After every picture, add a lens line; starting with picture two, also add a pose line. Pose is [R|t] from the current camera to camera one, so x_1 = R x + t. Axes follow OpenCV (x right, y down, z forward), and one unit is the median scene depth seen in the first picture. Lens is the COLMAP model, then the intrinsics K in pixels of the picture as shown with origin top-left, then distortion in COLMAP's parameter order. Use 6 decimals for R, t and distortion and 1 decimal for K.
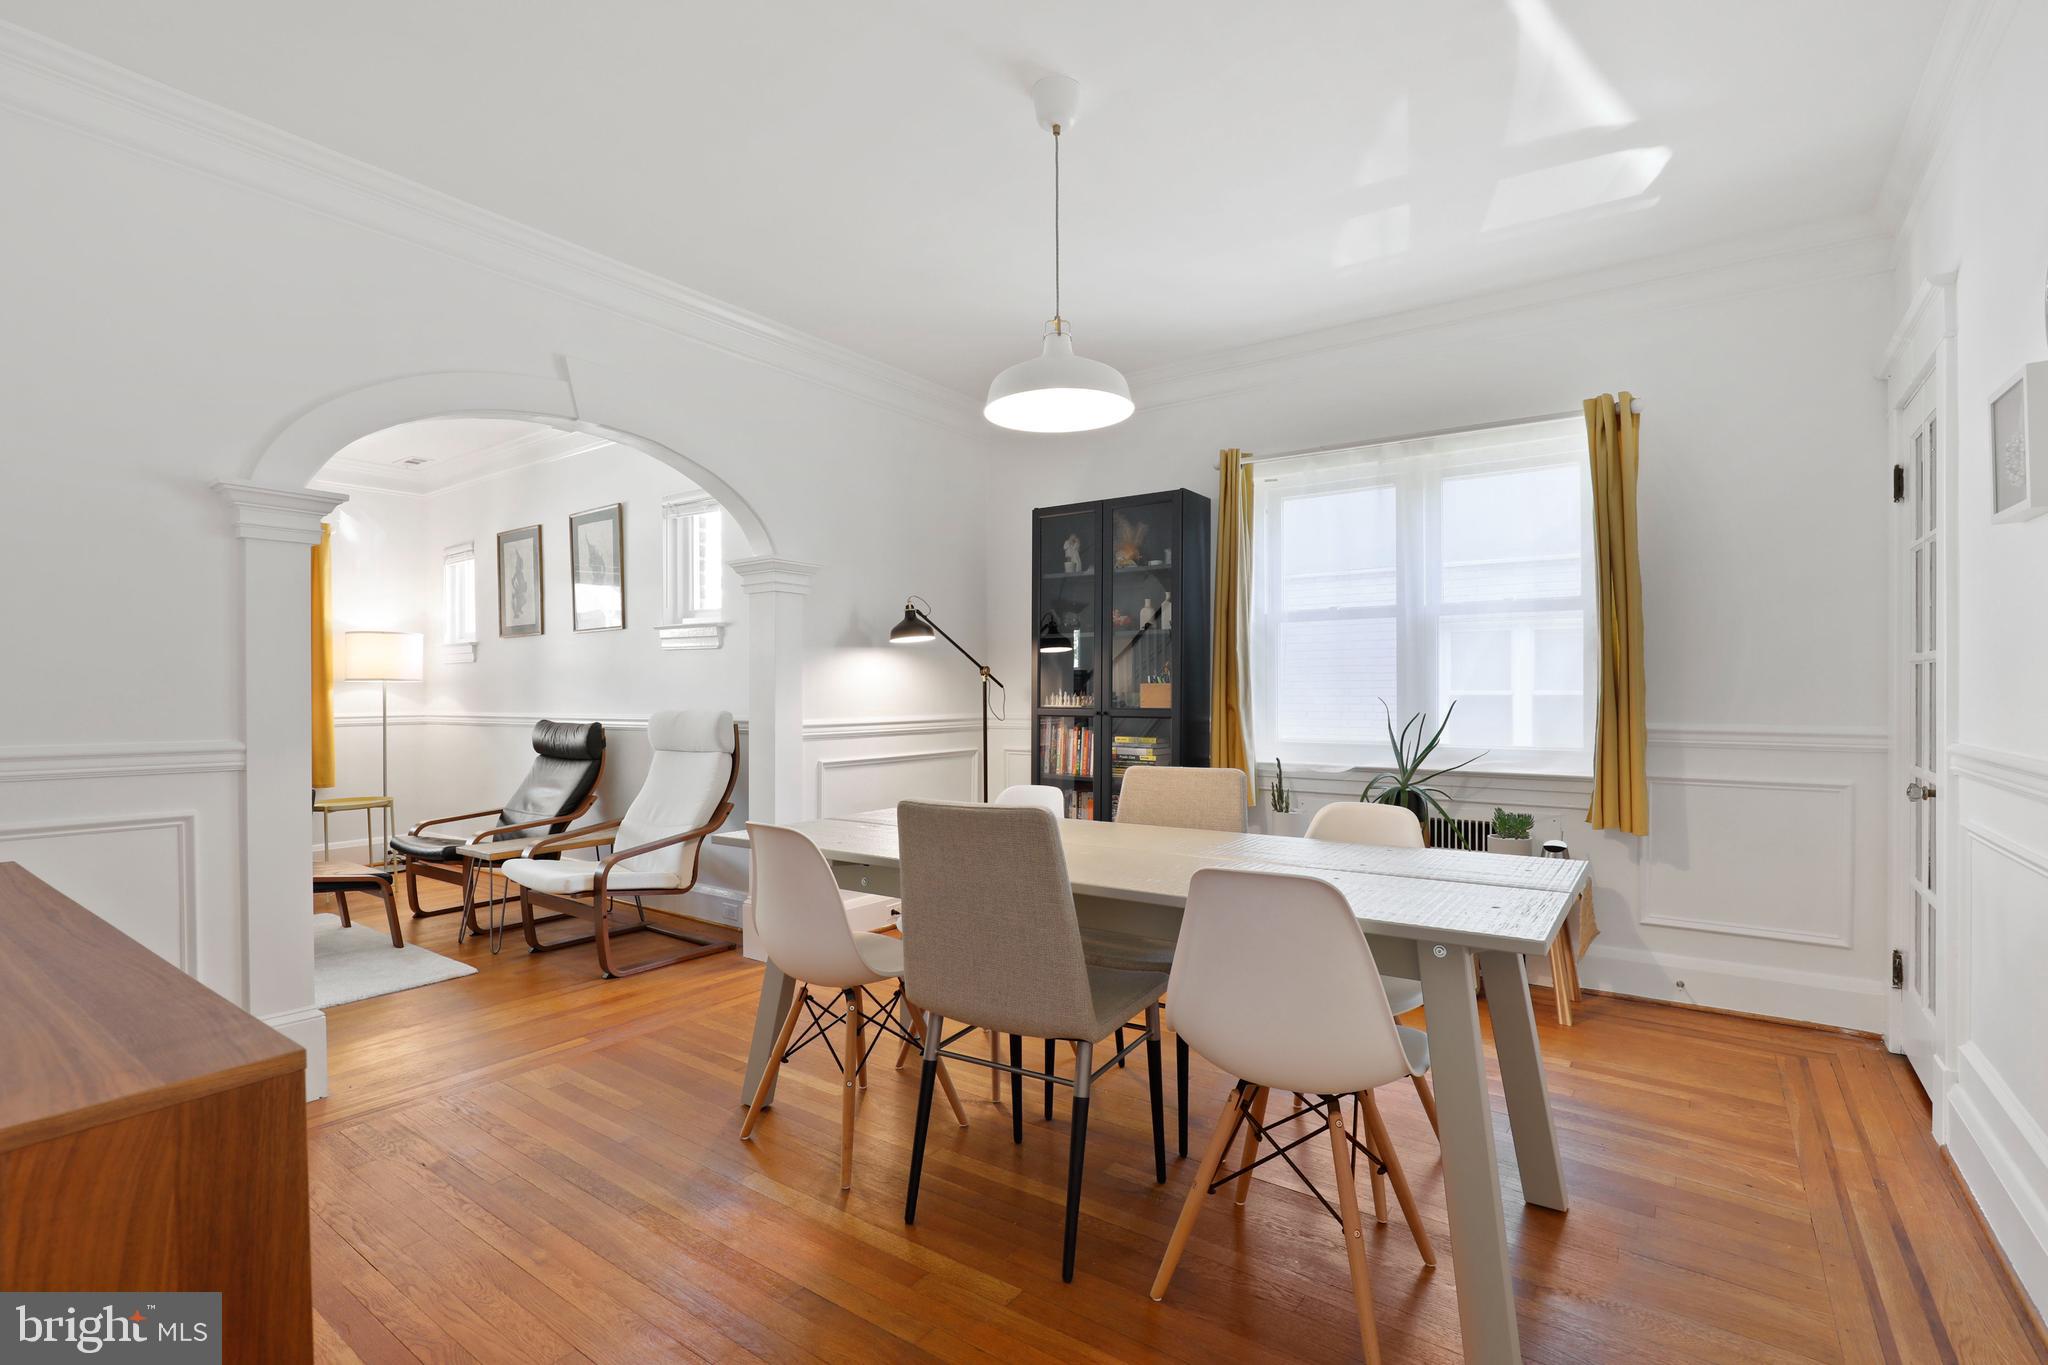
lens RADIAL K [[927.4, 0, 1024.0], [0, 927.4, 682.5], [0, 0, 1]] dist [0.000240, 0.000006]
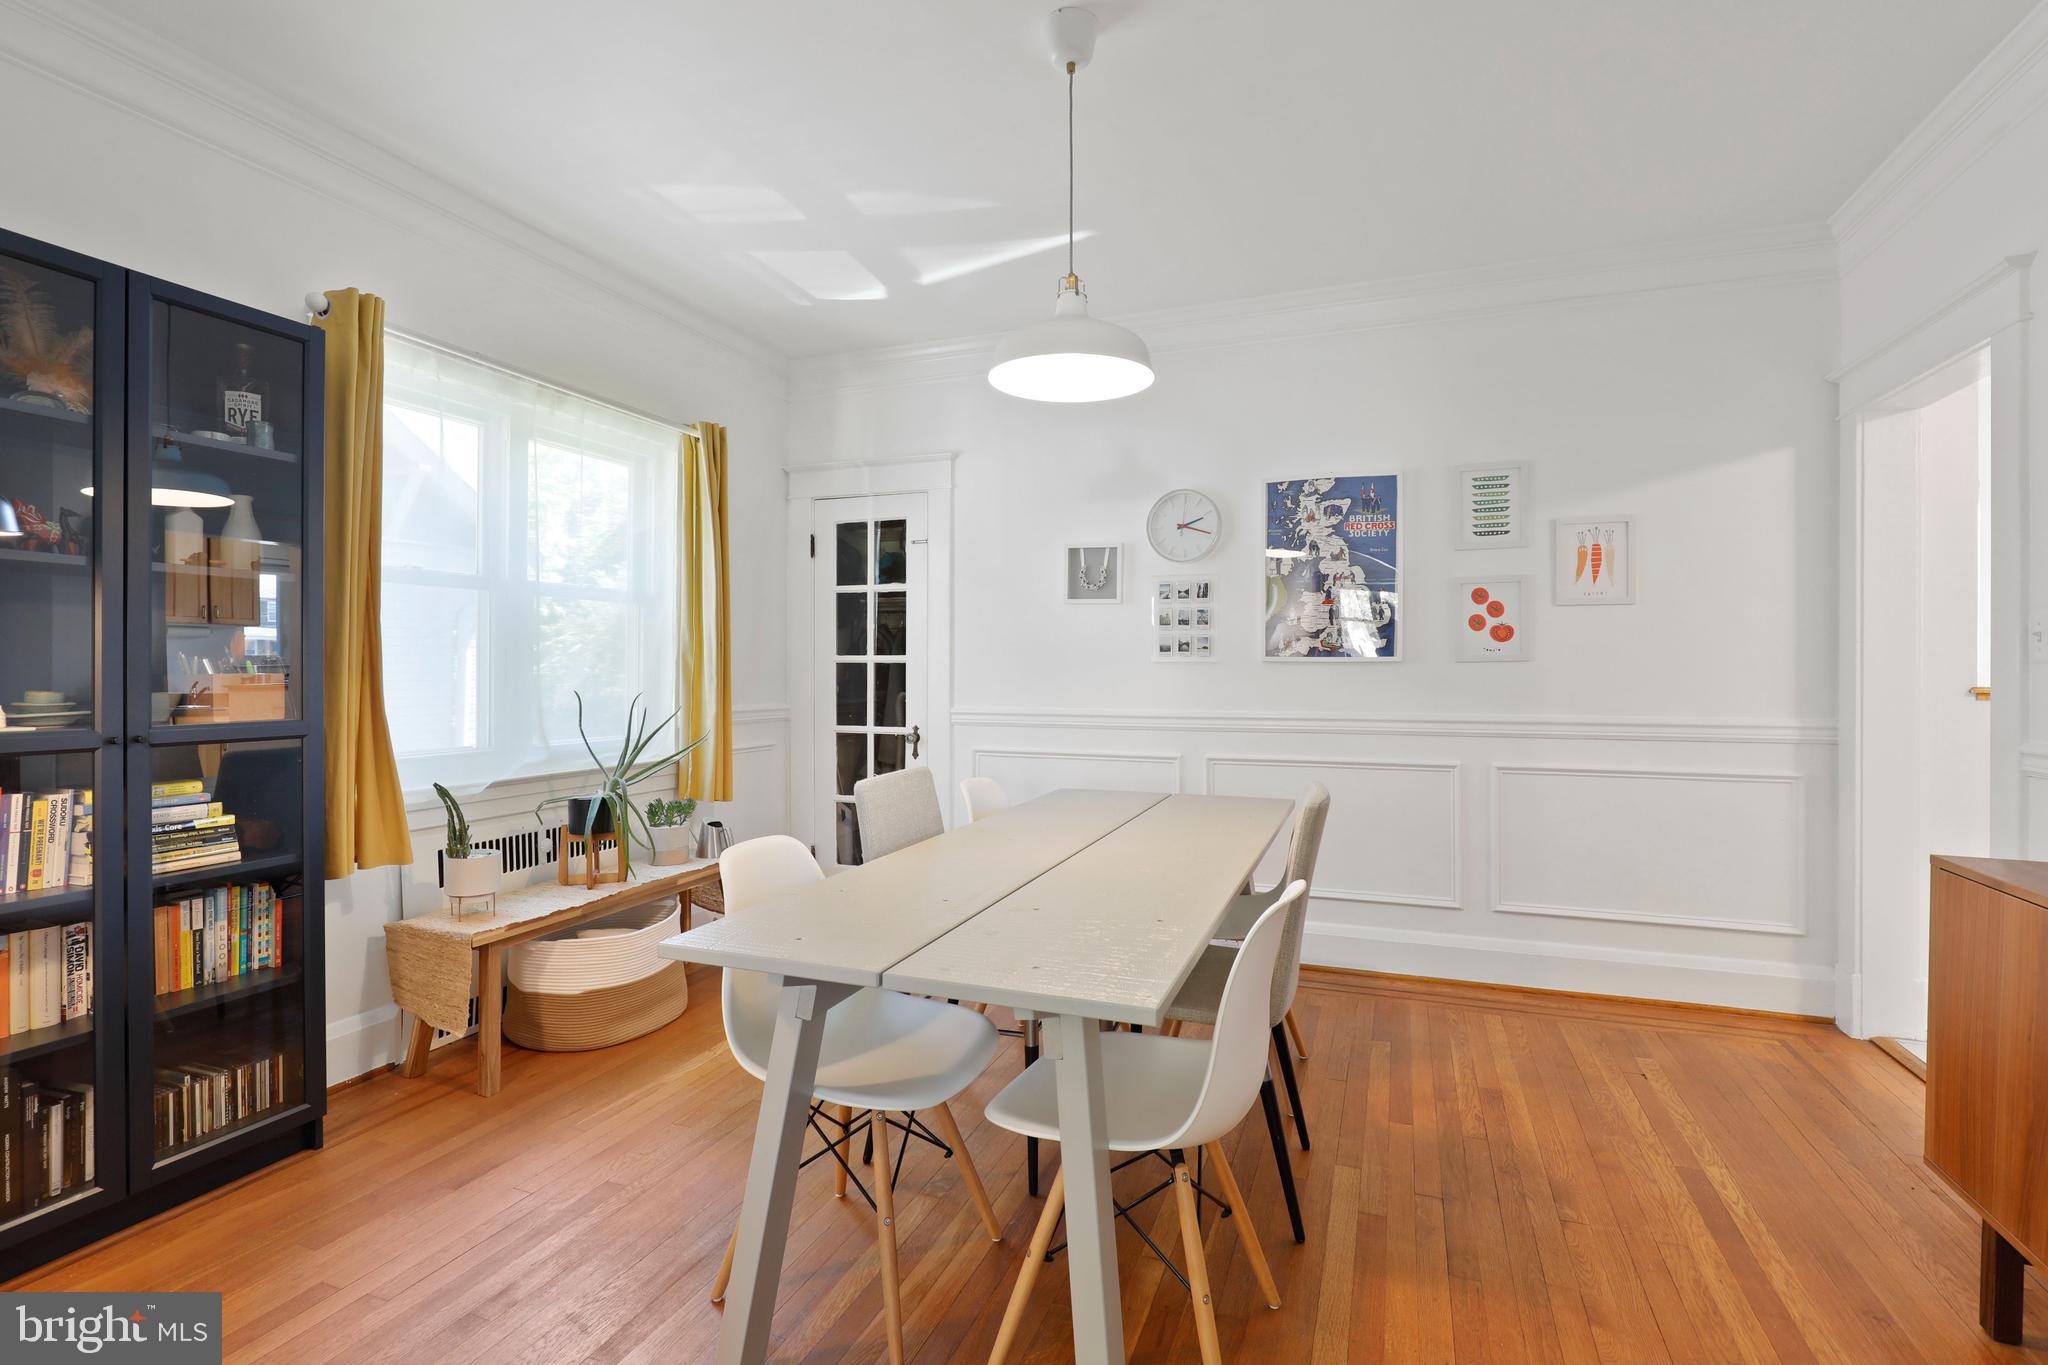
lens RADIAL K [[959.1, 0, 1025.9], [0, 959.1, 665.4], [0, 0, 1]] dist [-0.018796, 0.000183]
pose [[-0.251971, 0.008736, 0.967695, -0.665545], [-0.001021, 0.999956, -0.009293, 0.000309], [-0.967734, -0.003329, -0.251951, 0.994162]]
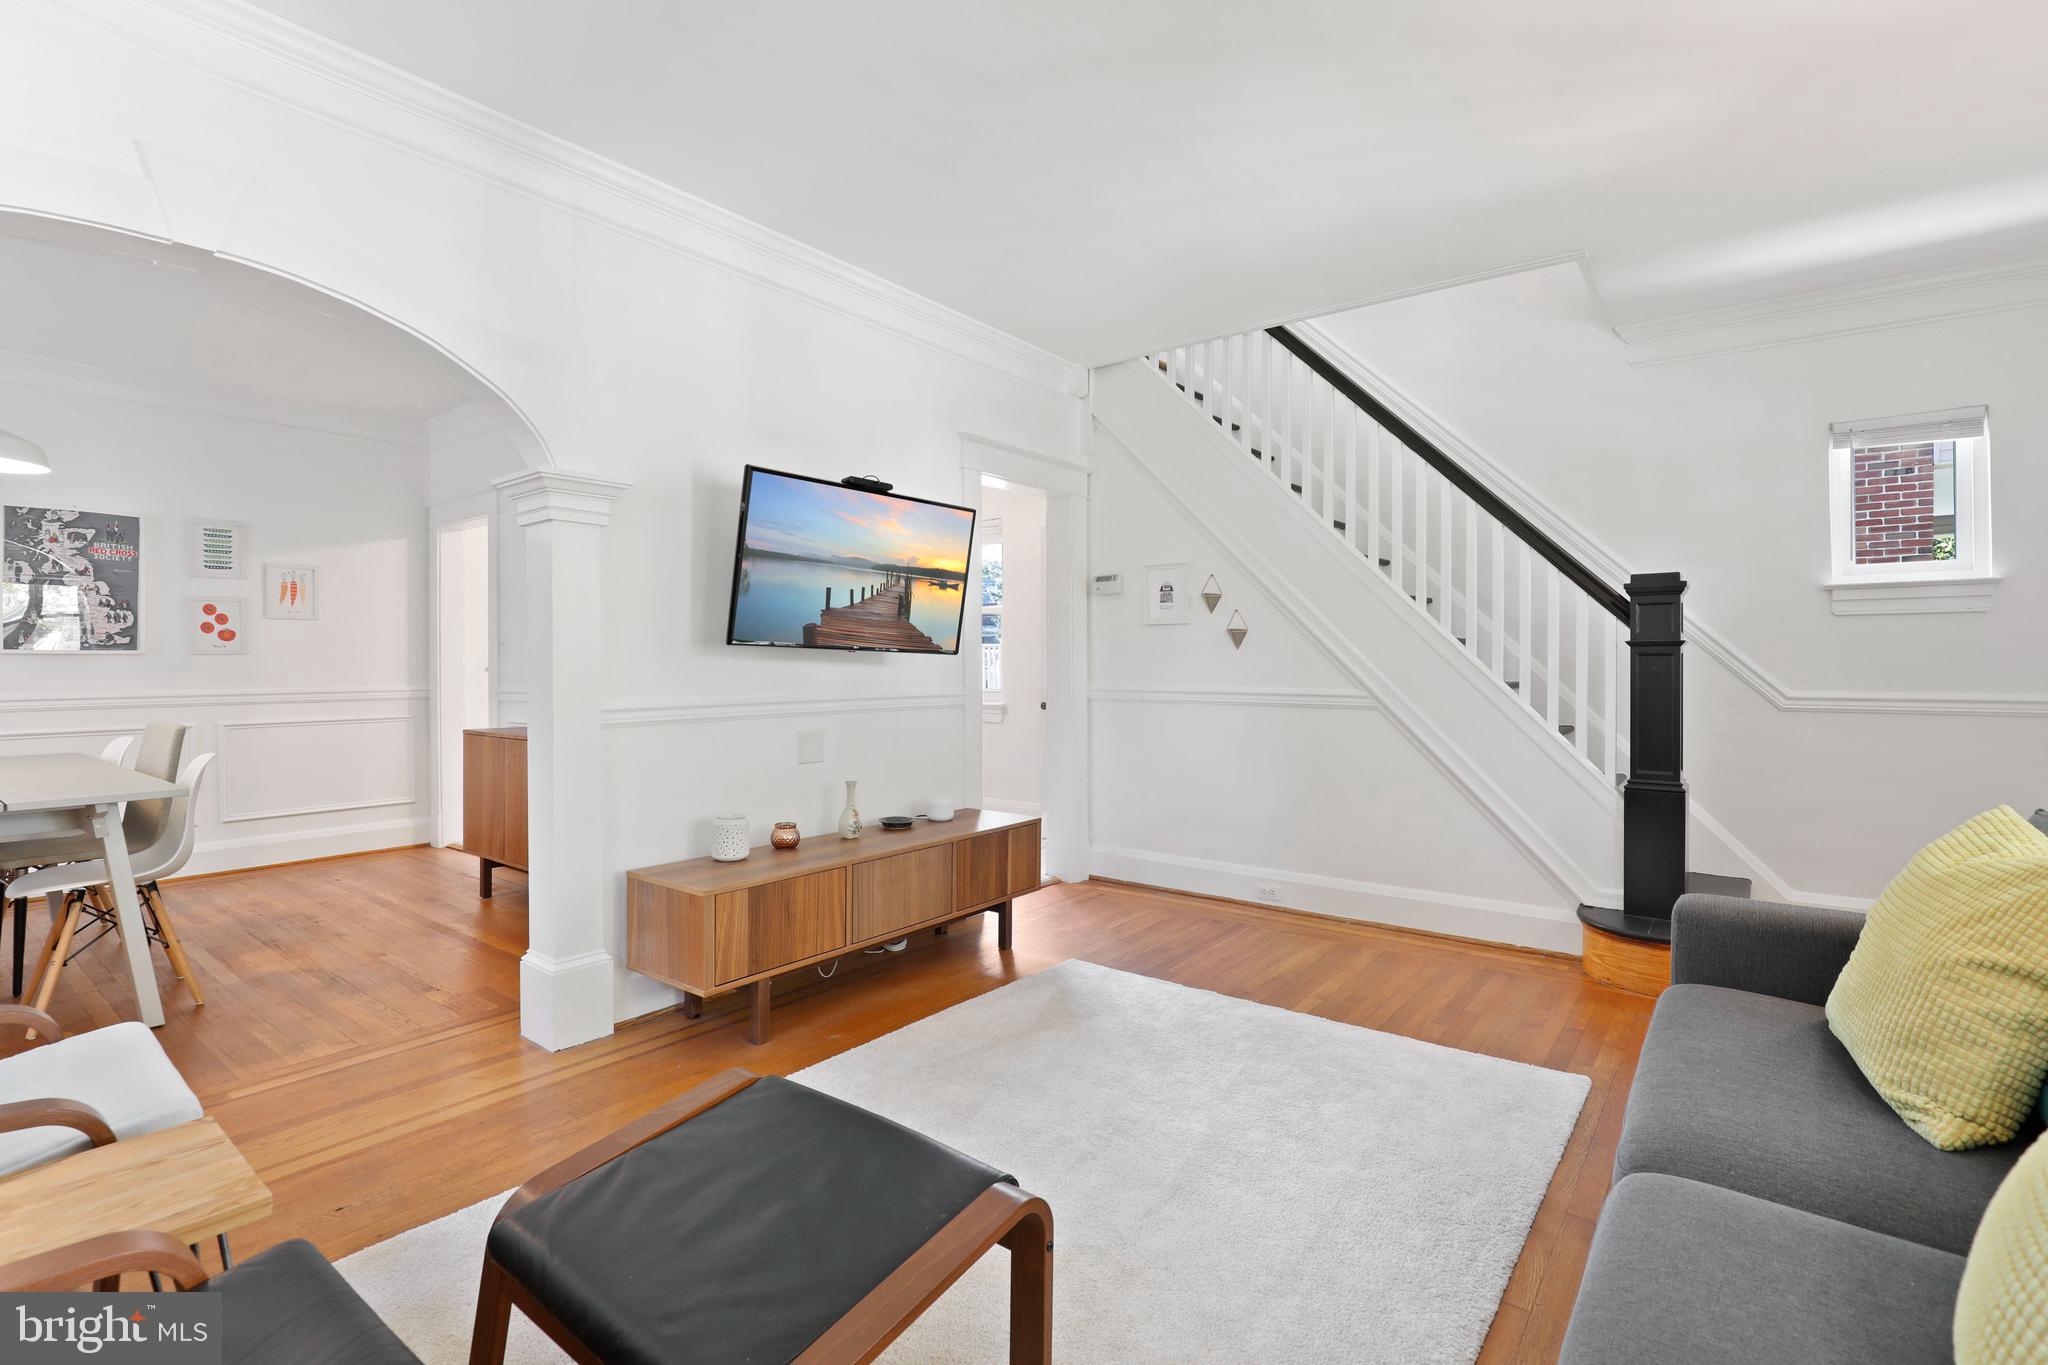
lens RADIAL K [[959.1, 0, 1025.9], [0, 959.1, 665.4], [0, 0, 1]] dist [-0.018796, 0.000183]
pose [[-0.998876, 0.013848, 0.045339, -1.222223], [0.013950, 0.999901, 0.001936, 0.021653], [-0.045308, 0.002566, -0.998970, 1.802183]]
